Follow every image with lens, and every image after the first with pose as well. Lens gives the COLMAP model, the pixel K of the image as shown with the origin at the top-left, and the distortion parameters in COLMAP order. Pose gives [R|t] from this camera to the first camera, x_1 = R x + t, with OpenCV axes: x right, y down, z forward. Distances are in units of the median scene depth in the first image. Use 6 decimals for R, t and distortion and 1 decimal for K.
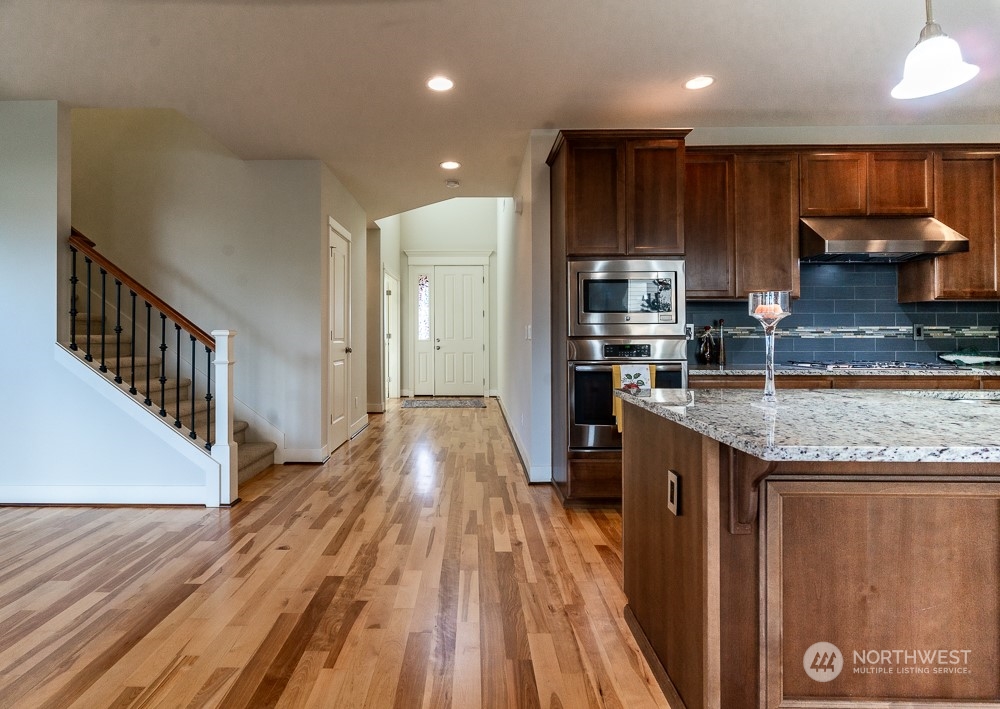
lens RADIAL K [[524.3, 0, 468.8], [0, 524.3, 327.2], [0, 0, 1]] dist [-0.000905, 0.000134]
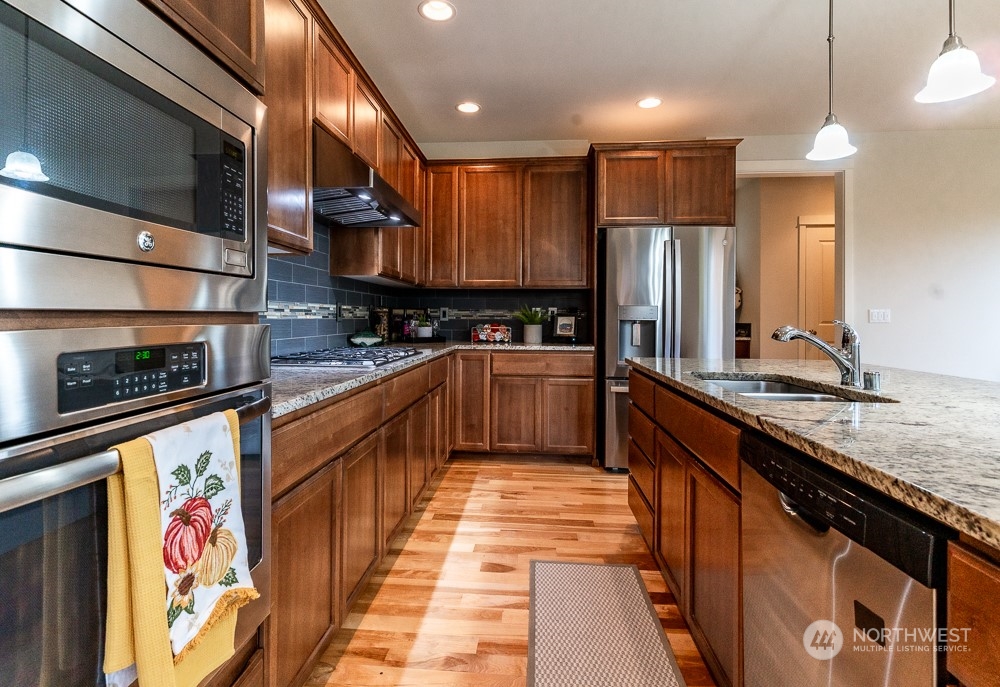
lens RADIAL K [[499.7, 0, 481.0], [0, 499.7, 319.0], [0, 0, 1]] dist [-0.004971, -0.001954]
pose [[0.092902, -0.001192, 0.995675, 0.070145], [-0.021218, 0.999770, 0.003177, 0.013641], [-0.995449, -0.021422, 0.092855, 0.708662]]
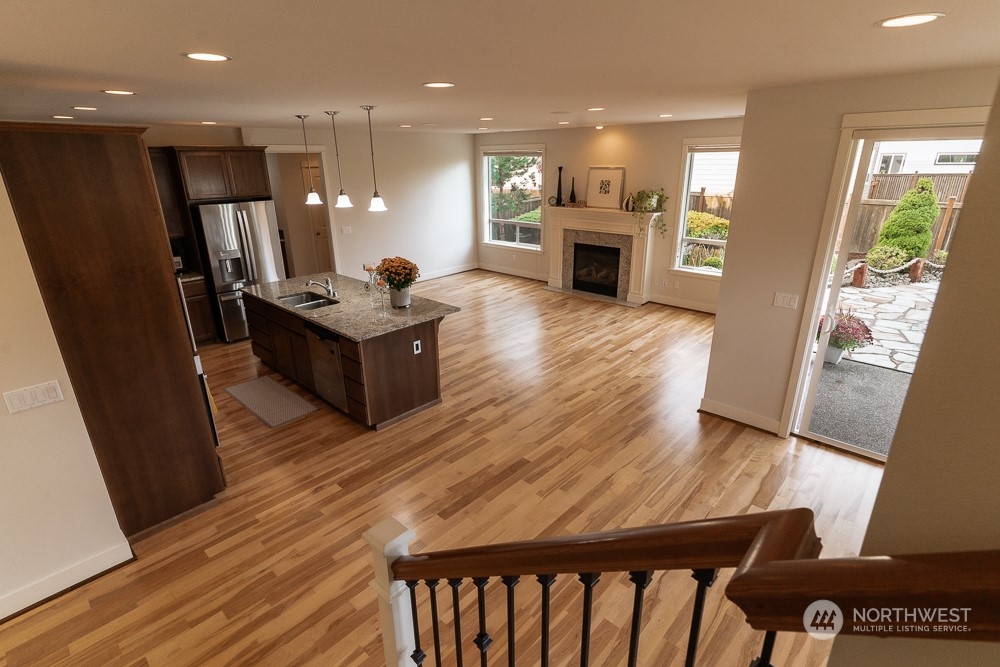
lens RADIAL K [[482.6, 0, 495.8], [0, 482.6, 332.7], [0, 0, 1]] dist [0.000274, -0.000426]
pose [[-0.736822, -0.216735, 0.640405, -0.698214], [0.001441, 0.946718, 0.322060, -0.268271], [-0.676085, 0.238224, -0.697251, 1.079322]]
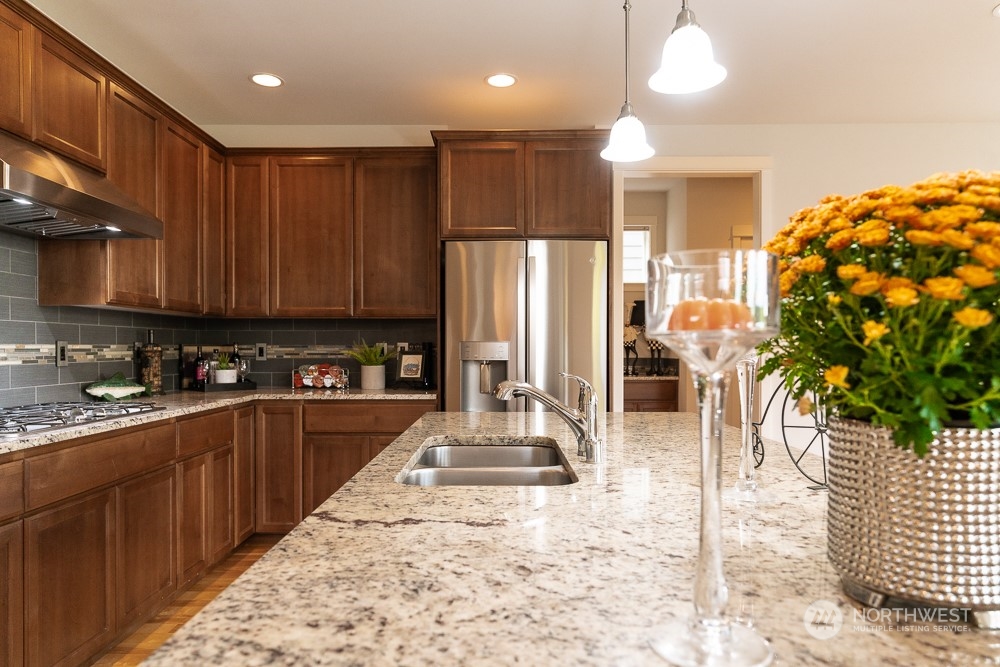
lens RADIAL K [[637.3, 0, 487.0], [0, 637.3, 353.8], [0, 0, 1]] dist [-0.008532, -0.000798]
pose [[0.007438, -0.010000, 0.999922, 0.100896], [-0.014981, 0.999837, 0.010110, -0.006232], [-0.999860, -0.015055, 0.007287, 0.493754]]
